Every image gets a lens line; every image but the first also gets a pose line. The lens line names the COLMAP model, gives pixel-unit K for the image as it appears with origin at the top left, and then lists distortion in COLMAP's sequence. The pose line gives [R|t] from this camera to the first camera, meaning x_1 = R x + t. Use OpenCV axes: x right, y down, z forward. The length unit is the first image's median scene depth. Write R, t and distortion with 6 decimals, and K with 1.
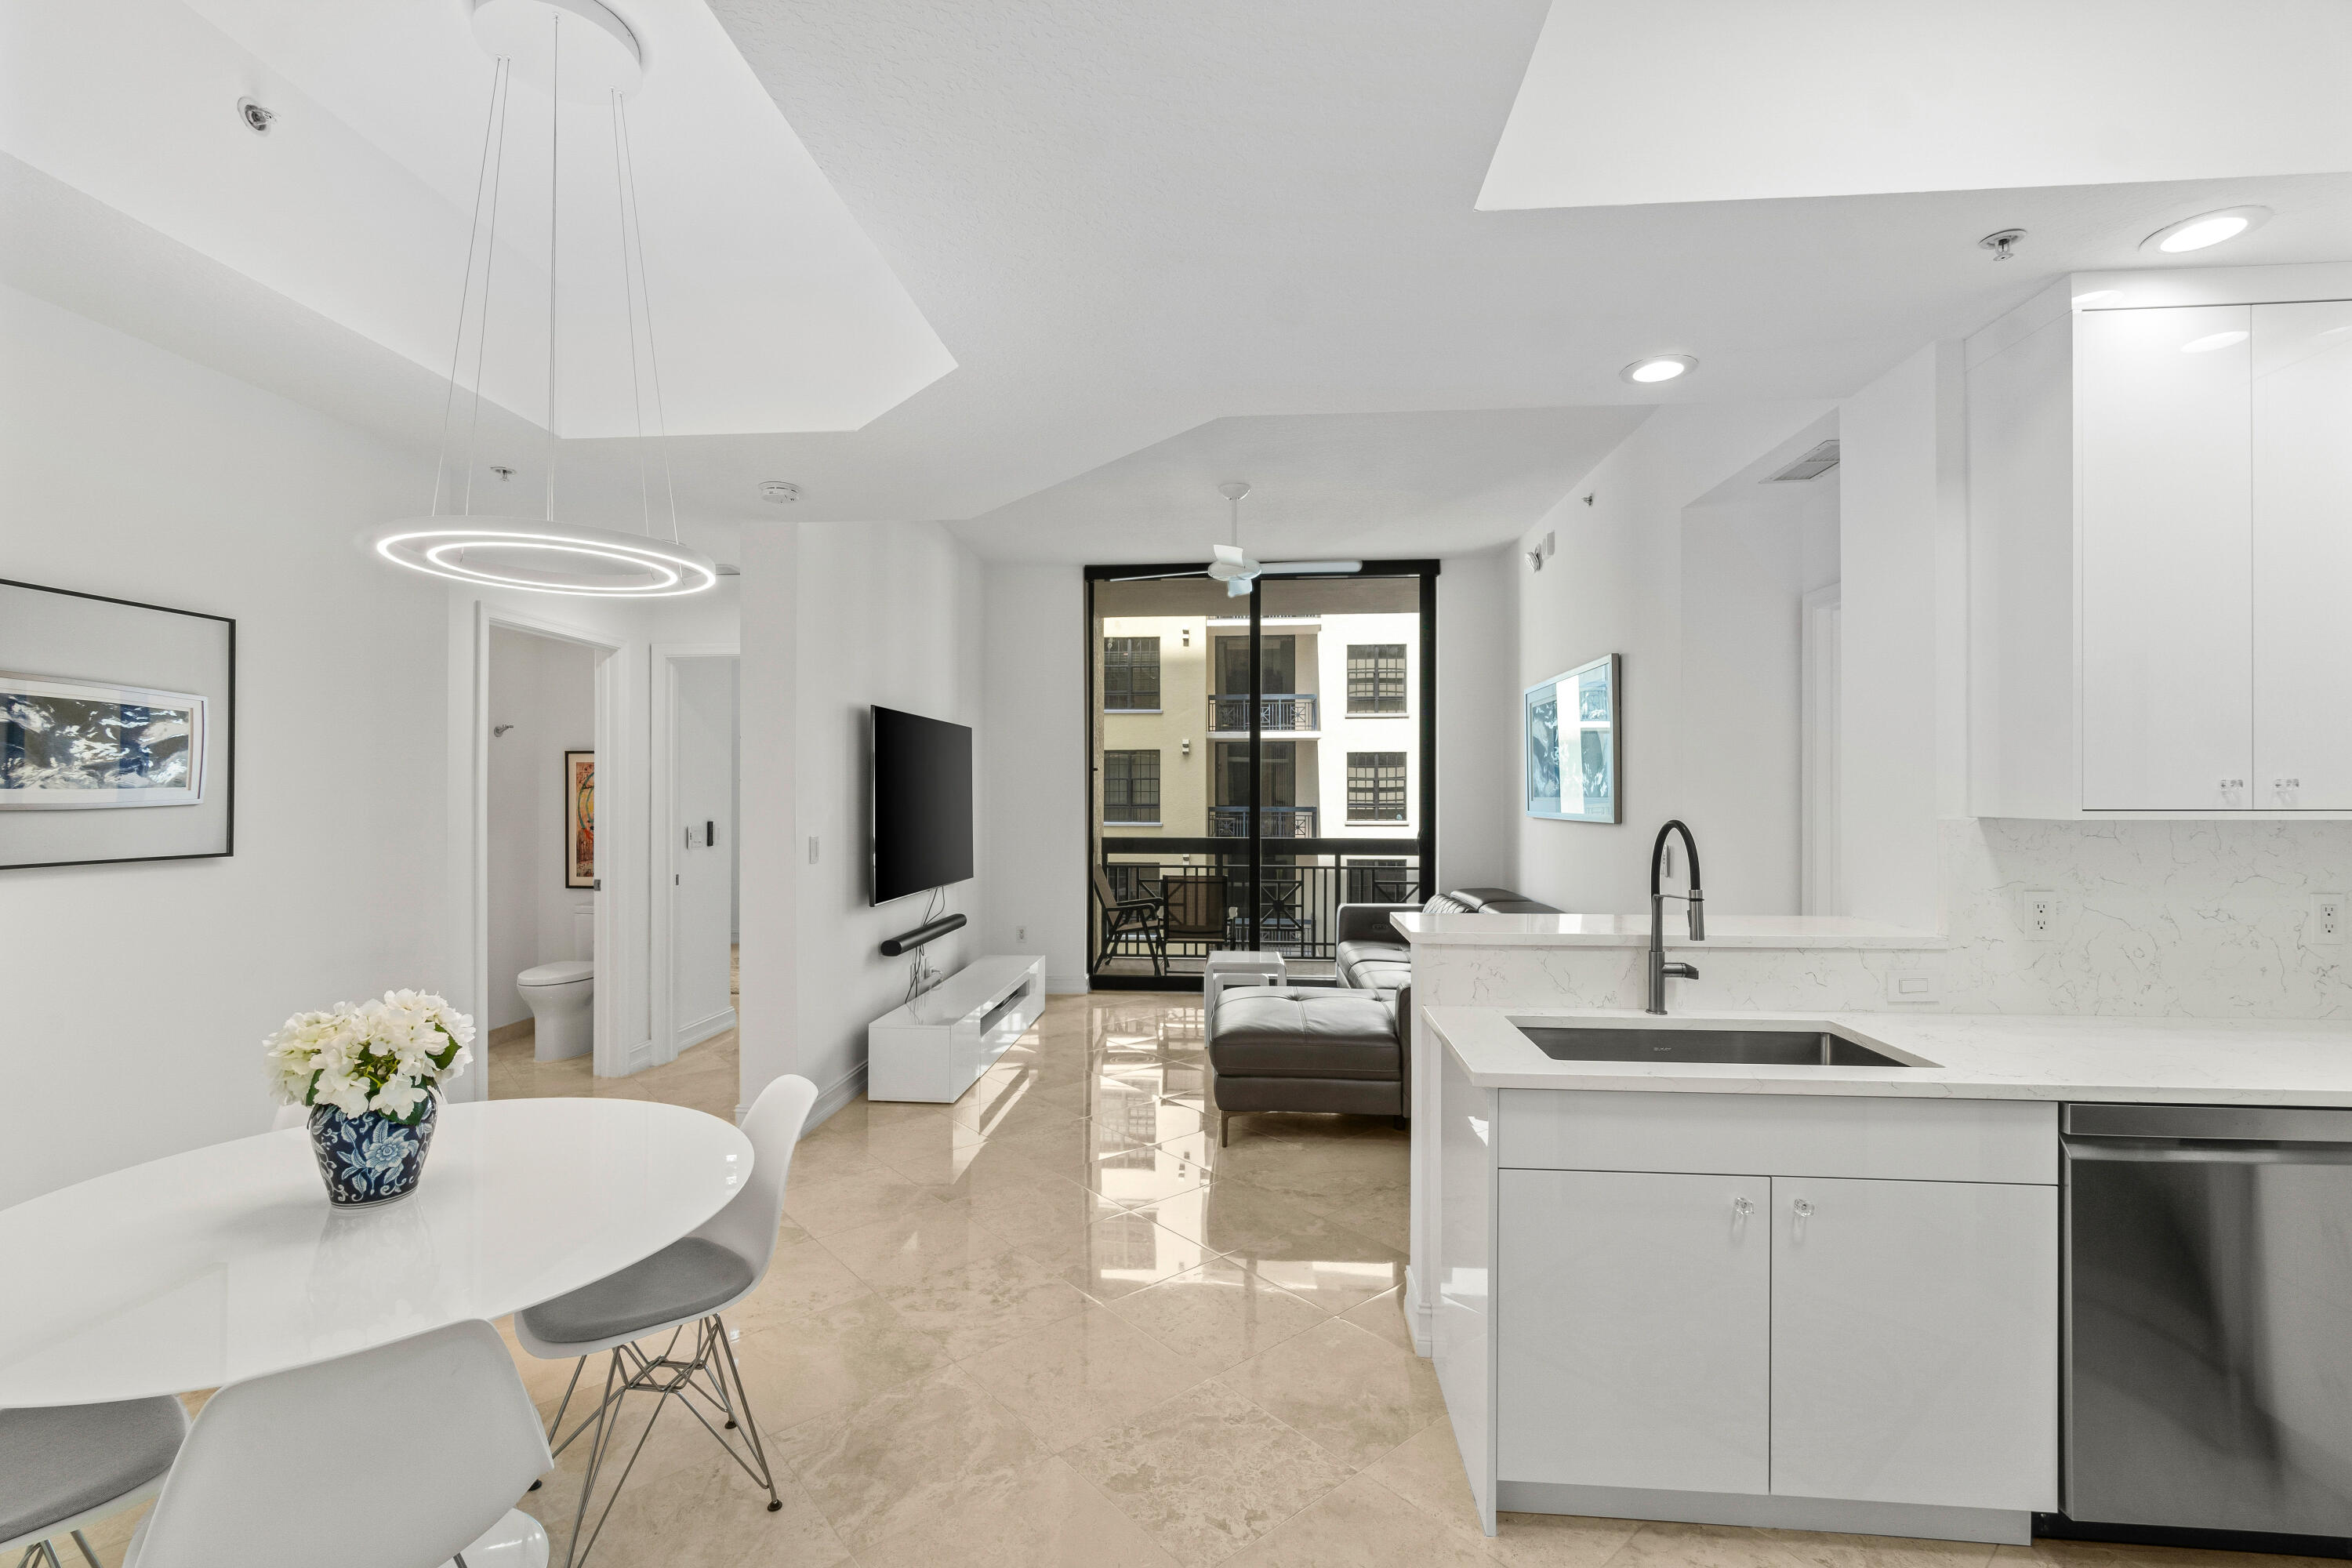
lens RADIAL K [[1013.1, 0, 1171.9], [0, 1013.1, 792.5], [0, 0, 1]] dist [-0.008399, 0.001936]
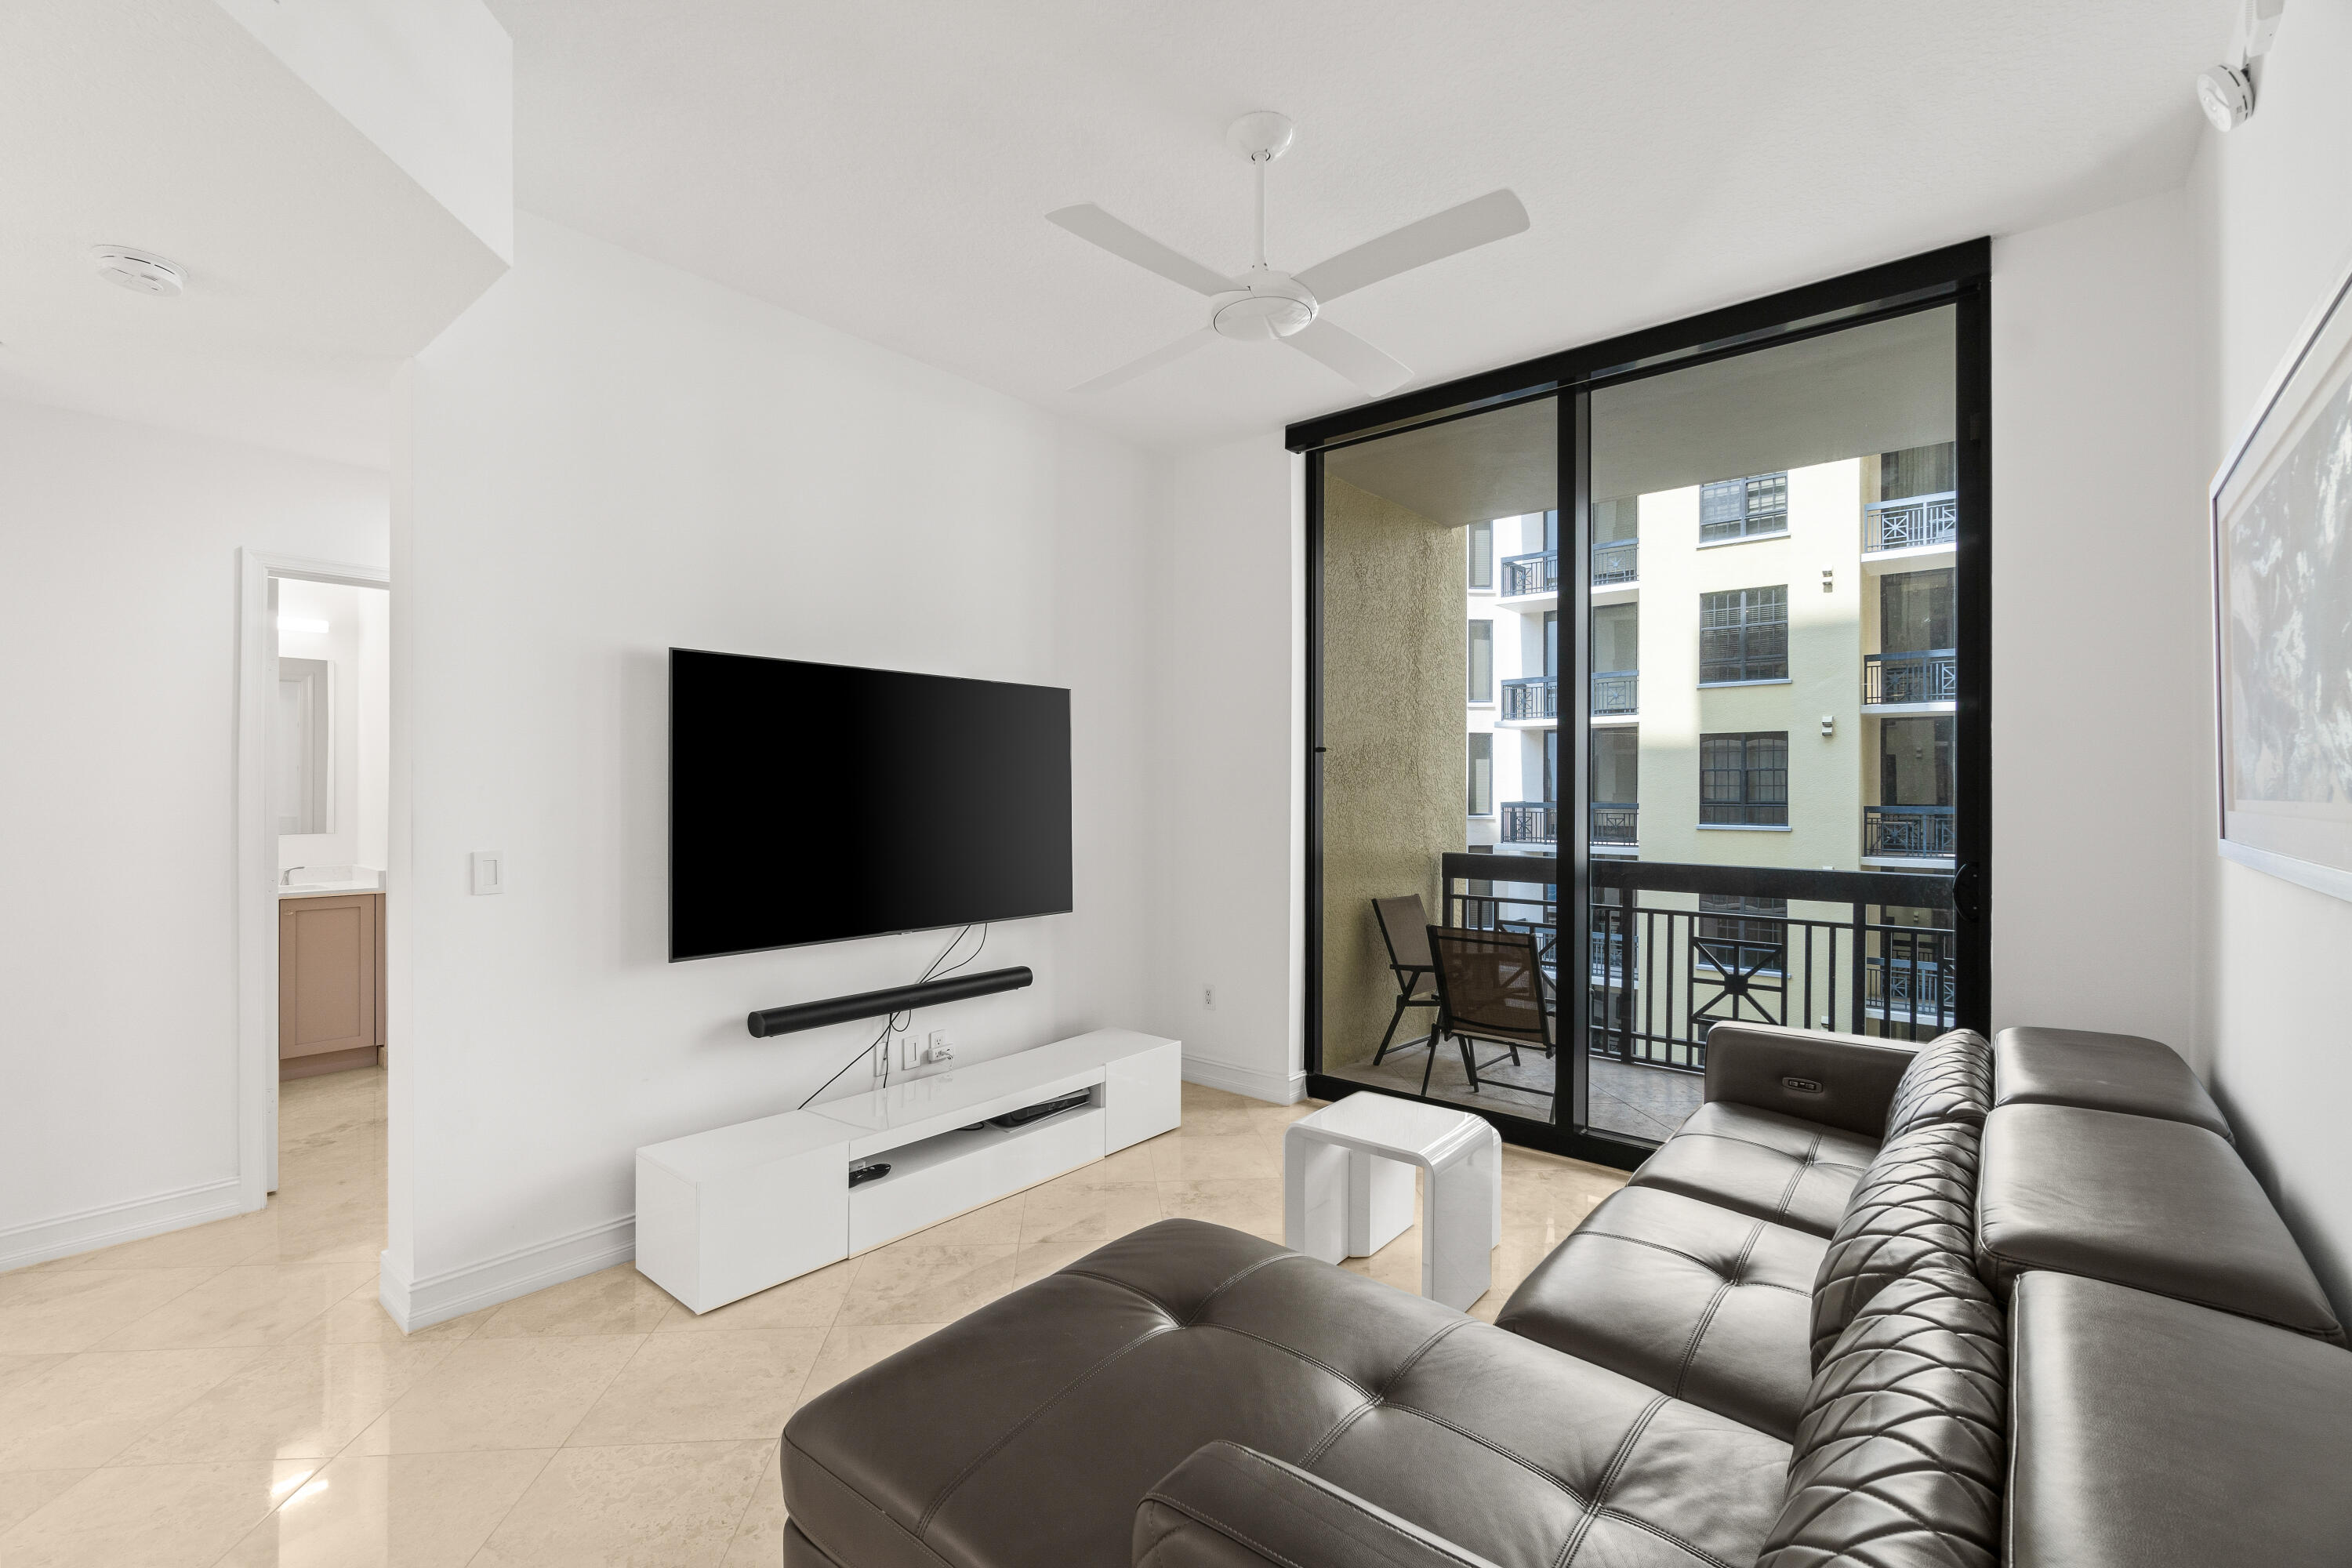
lens RADIAL K [[1013.1, 0, 1132.5], [0, 1013.1, 789.9], [0, 0, 1]] dist [-0.008399, 0.001936]
pose [[0.802972, -0.002024, -0.596014, 0.227582], [0.002448, 0.999997, -0.000097, 0.003508], [0.596012, -0.001381, 0.802974, 0.468980]]
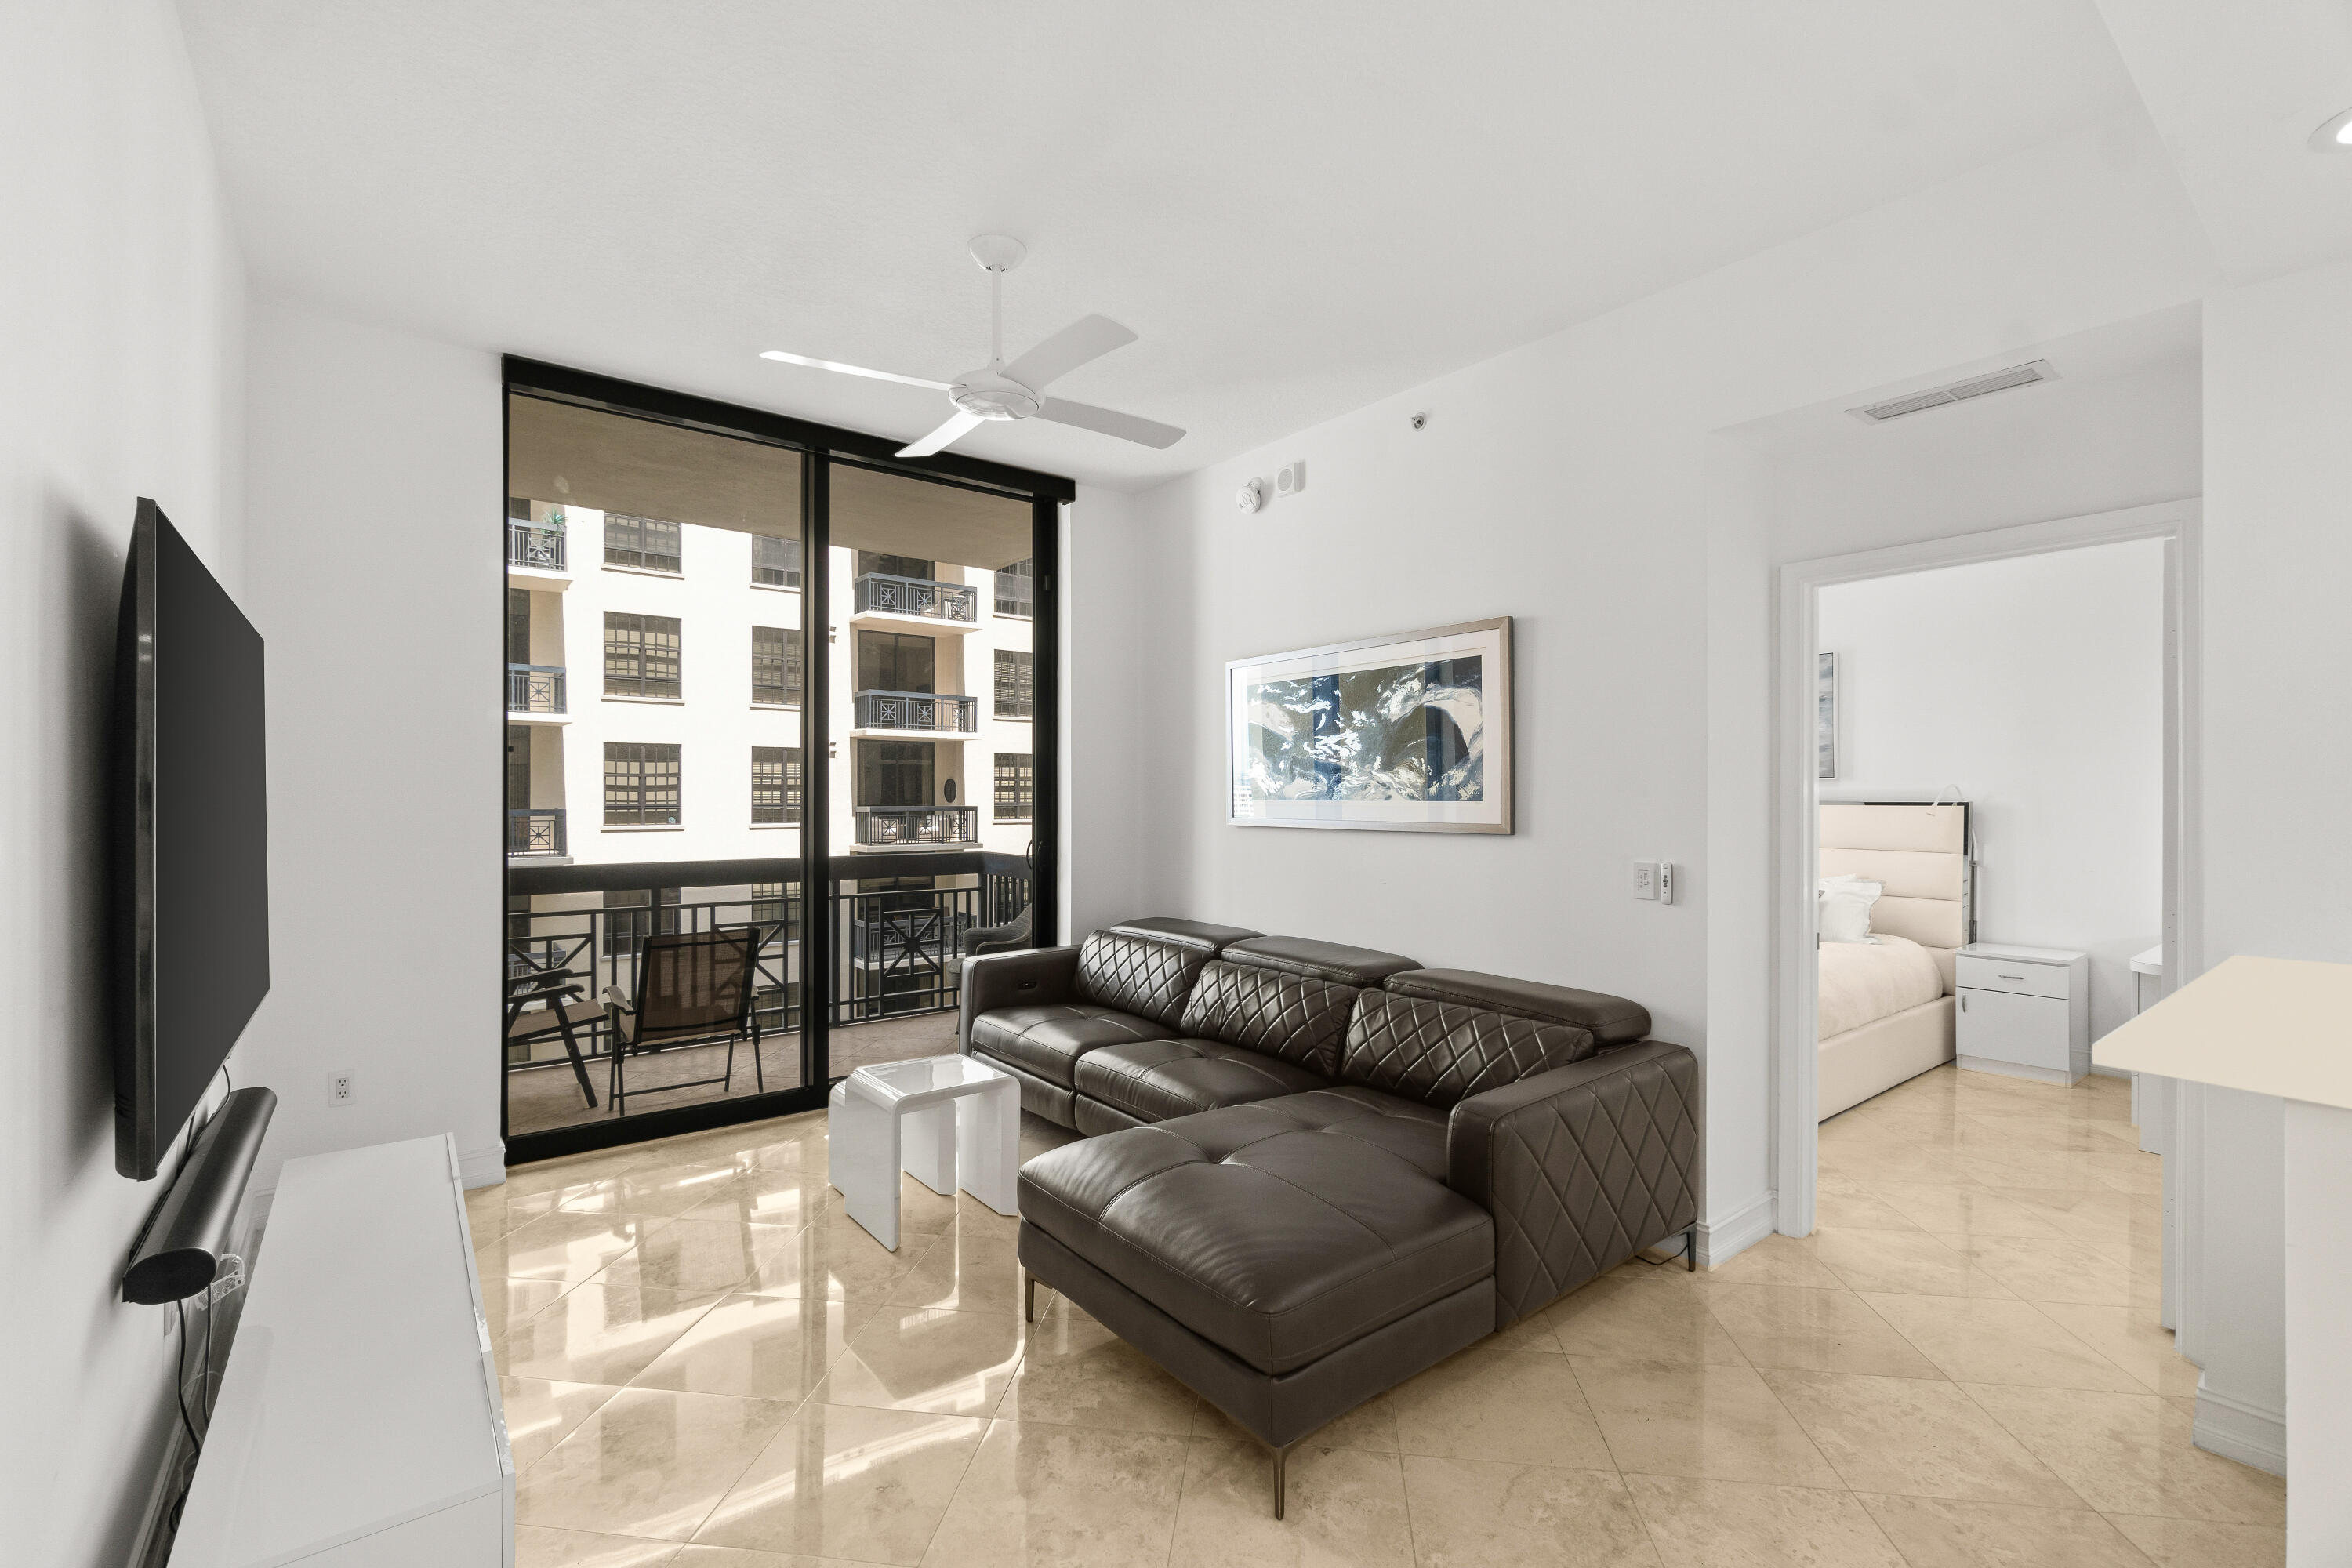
lens RADIAL K [[1013.1, 0, 1173.0], [0, 1013.1, 795.1], [0, 0, 1]] dist [-0.008399, 0.001936]
pose [[0.736522, 0.000769, 0.676413, -0.195915], [-0.003127, 0.999993, 0.002268, -0.000620], [-0.676406, -0.003786, 0.736519, 0.418695]]
